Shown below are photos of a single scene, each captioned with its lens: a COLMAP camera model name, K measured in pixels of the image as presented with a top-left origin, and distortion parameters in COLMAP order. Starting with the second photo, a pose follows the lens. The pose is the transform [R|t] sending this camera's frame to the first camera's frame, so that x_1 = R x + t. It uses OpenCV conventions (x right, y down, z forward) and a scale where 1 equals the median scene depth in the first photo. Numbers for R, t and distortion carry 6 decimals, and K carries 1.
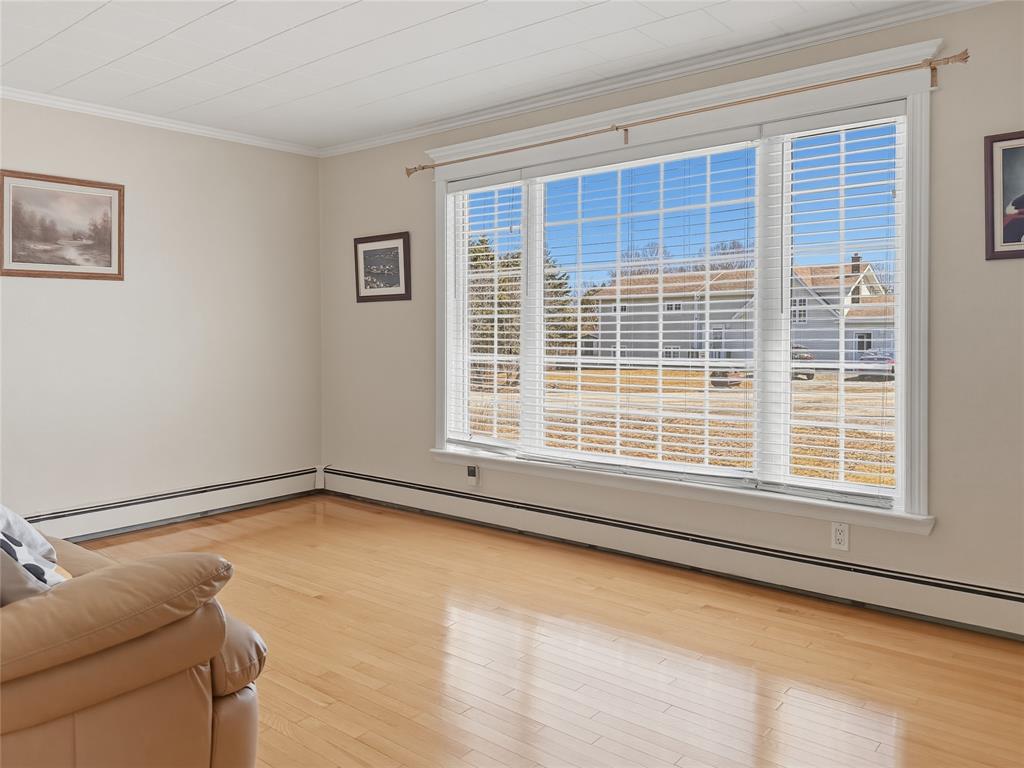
lens RADIAL K [[756.8, 0, 513.2], [0, 756.8, 386.8], [0, 0, 1]] dist [0.037340, -0.023327]
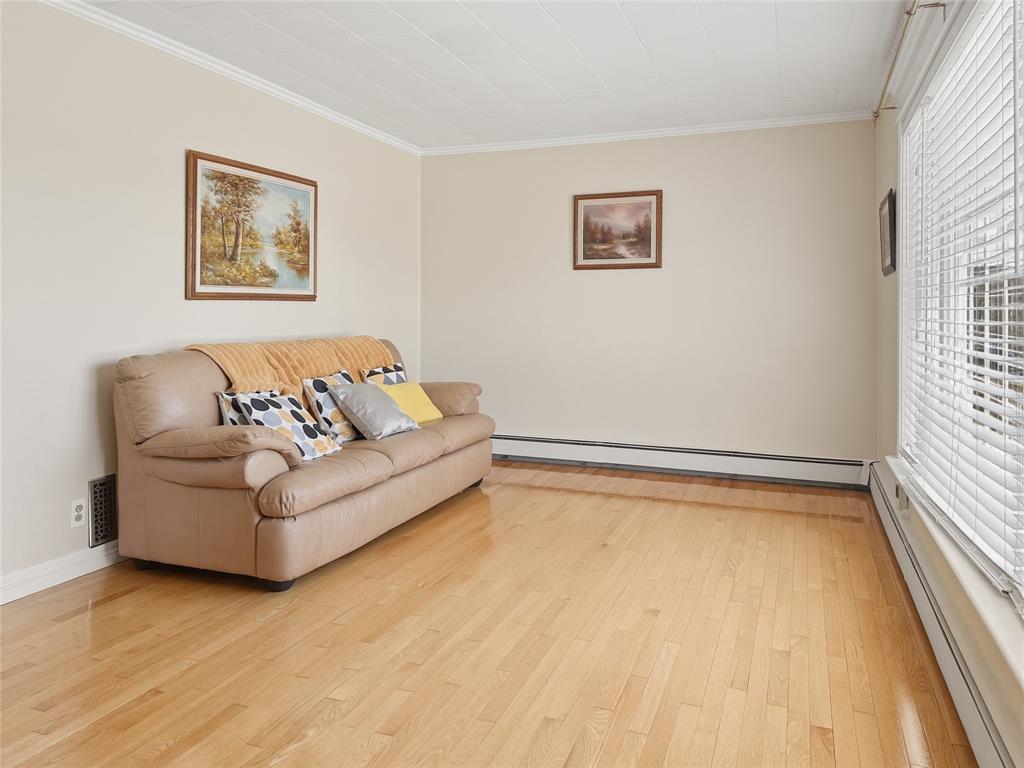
lens RADIAL K [[756.8, 0, 512.8], [0, 756.8, 378.3], [0, 0, 1]] dist [0.037340, -0.023327]
pose [[0.323741, 0.098771, -0.940976, 0.610120], [-0.079066, 0.993882, 0.077122, -0.039672], [0.942836, 0.049432, 0.329570, 0.401008]]
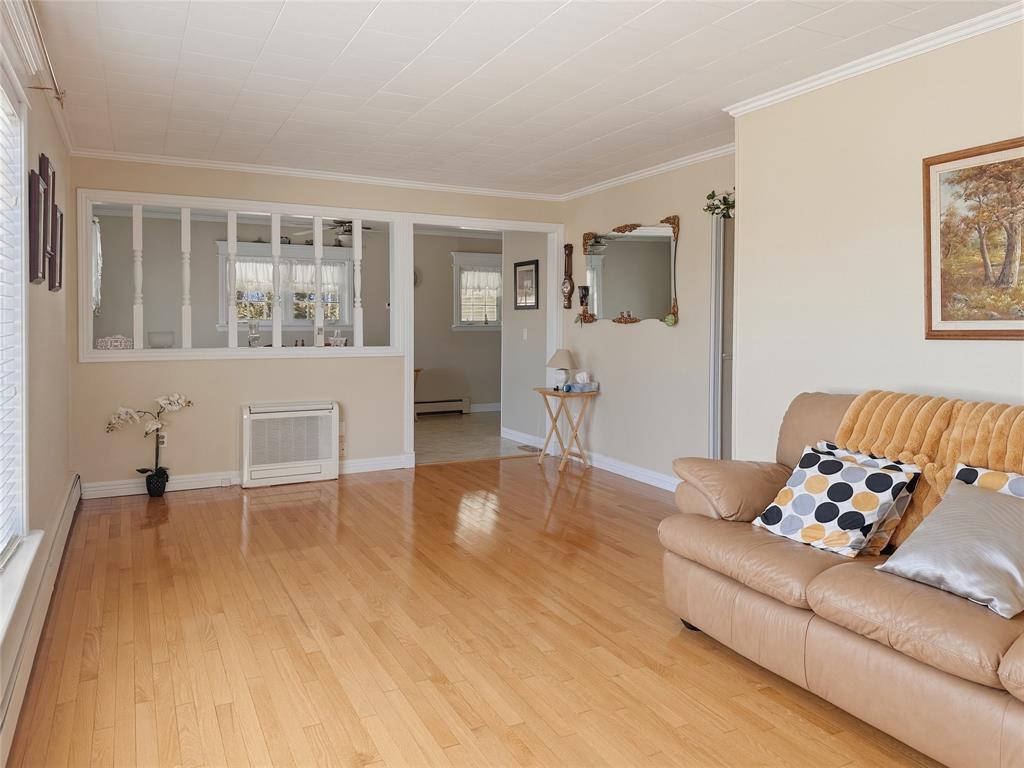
lens RADIAL K [[756.8, 0, 510.3], [0, 756.8, 385.6], [0, 0, 1]] dist [0.037340, -0.023327]
pose [[-0.913768, -0.021938, 0.405644, -0.326053], [0.045089, 0.986894, 0.154942, -0.123579], [-0.403727, 0.159871, -0.900803, 1.198650]]
